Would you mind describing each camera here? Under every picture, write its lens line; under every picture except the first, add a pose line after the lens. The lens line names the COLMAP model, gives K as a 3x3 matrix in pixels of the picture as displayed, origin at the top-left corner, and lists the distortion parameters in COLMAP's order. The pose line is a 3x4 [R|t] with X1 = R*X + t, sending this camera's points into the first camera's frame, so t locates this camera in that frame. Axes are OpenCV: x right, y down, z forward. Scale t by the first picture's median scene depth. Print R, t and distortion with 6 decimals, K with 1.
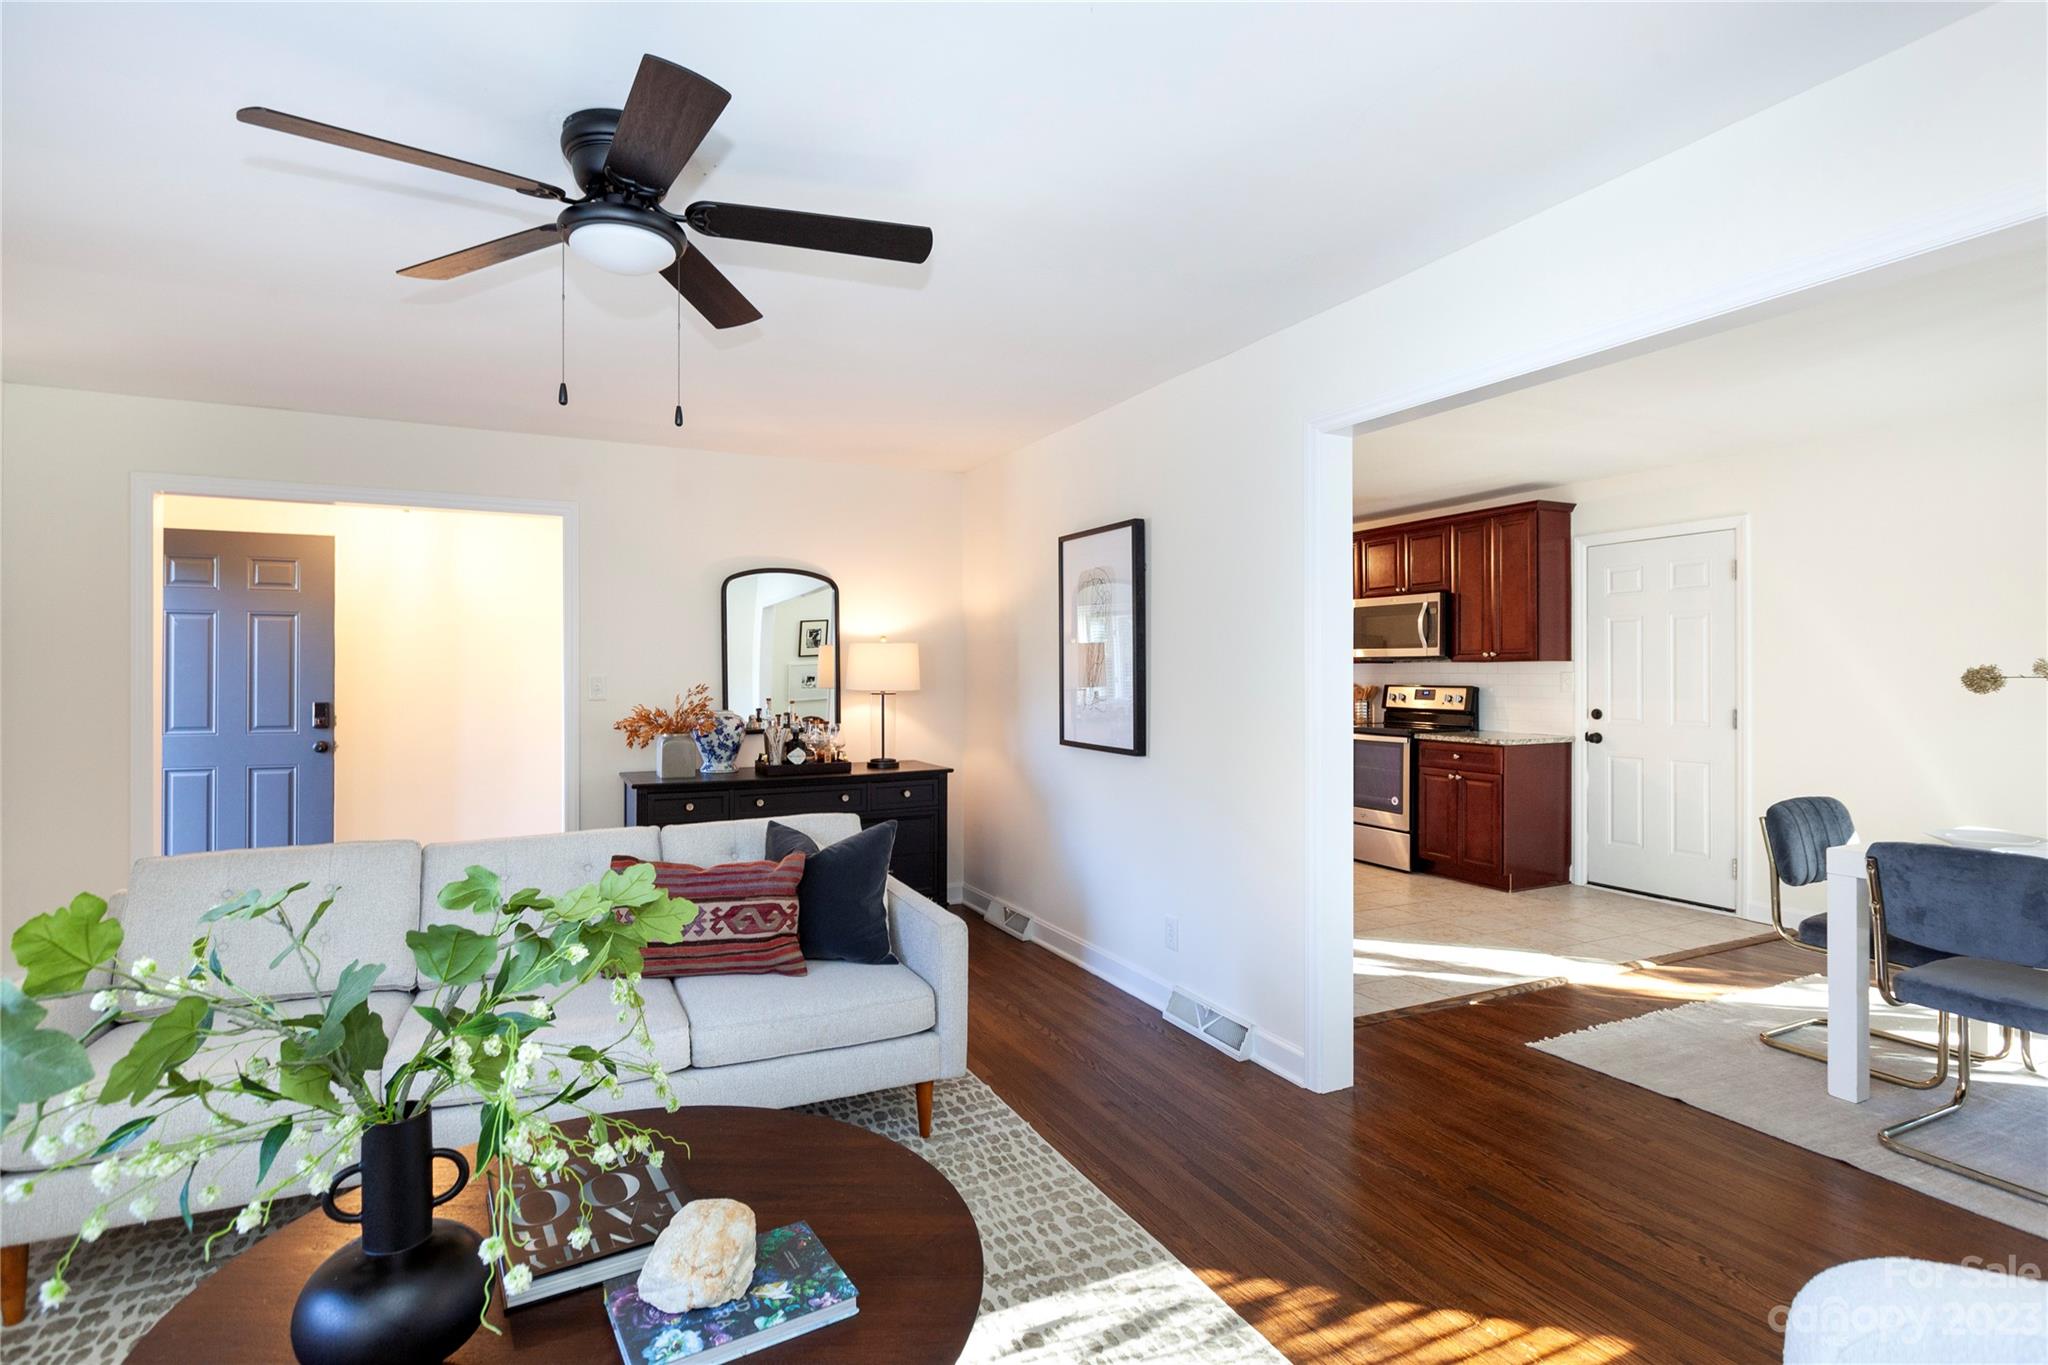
lens RADIAL K [[1026.2, 0, 1028.9], [0, 1026.2, 675.8], [0, 0, 1]] dist [-0.014431, 0.000340]
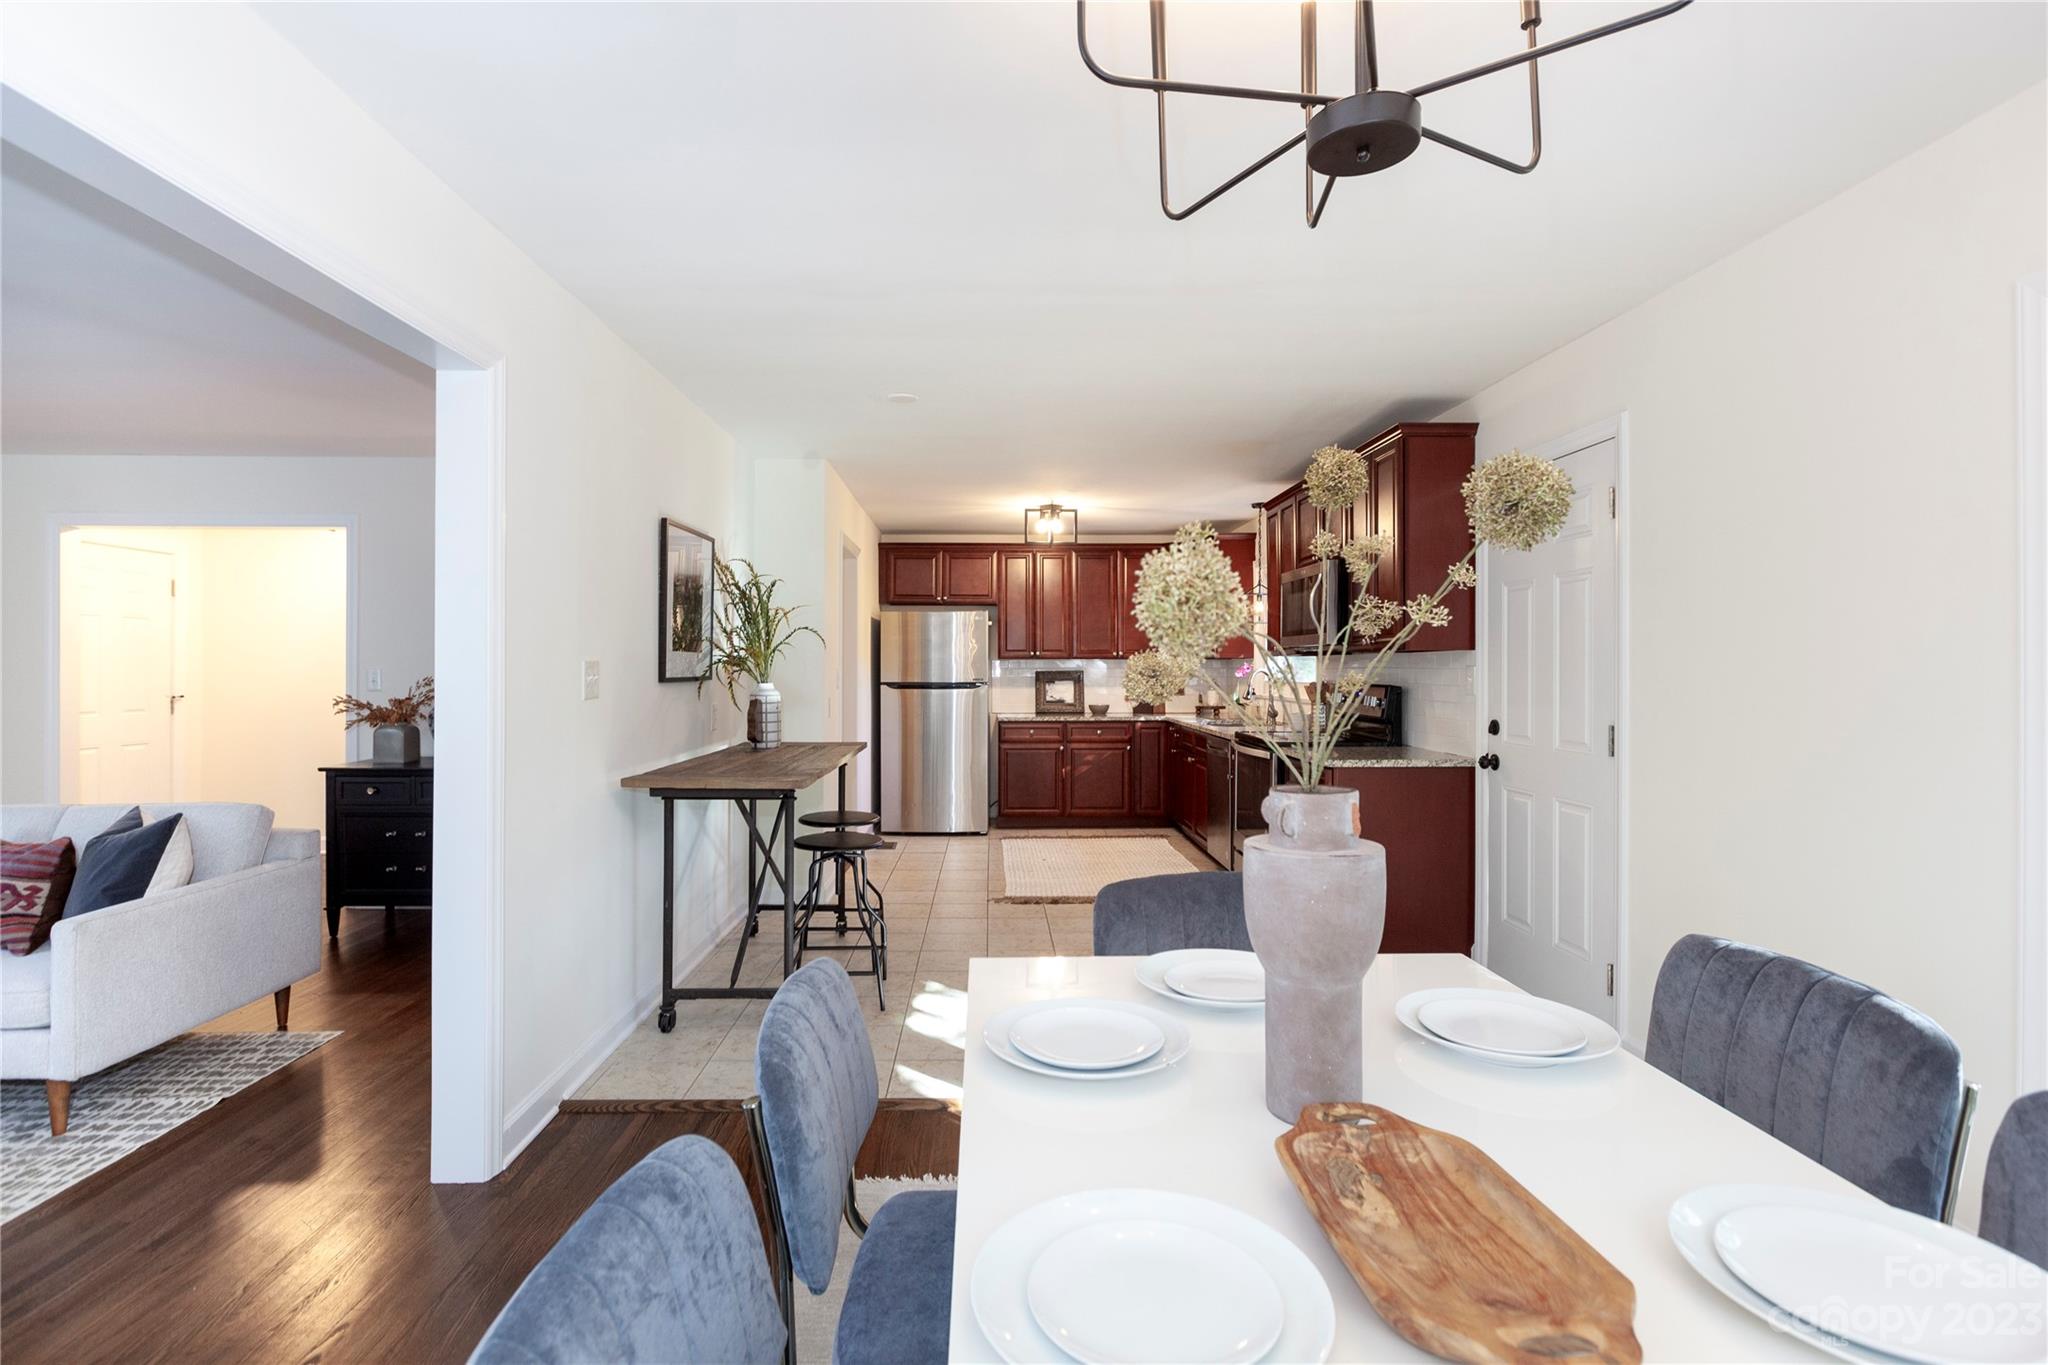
lens RADIAL K [[1026.2, 0, 1018.1], [0, 1026.2, 677.2], [0, 0, 1]] dist [-0.014431, 0.000340]
pose [[0.908098, 0.003749, -0.418742, 0.690740], [-0.002876, 0.999992, 0.002716, 0.003826], [0.418749, -0.001262, 0.908101, 0.306686]]
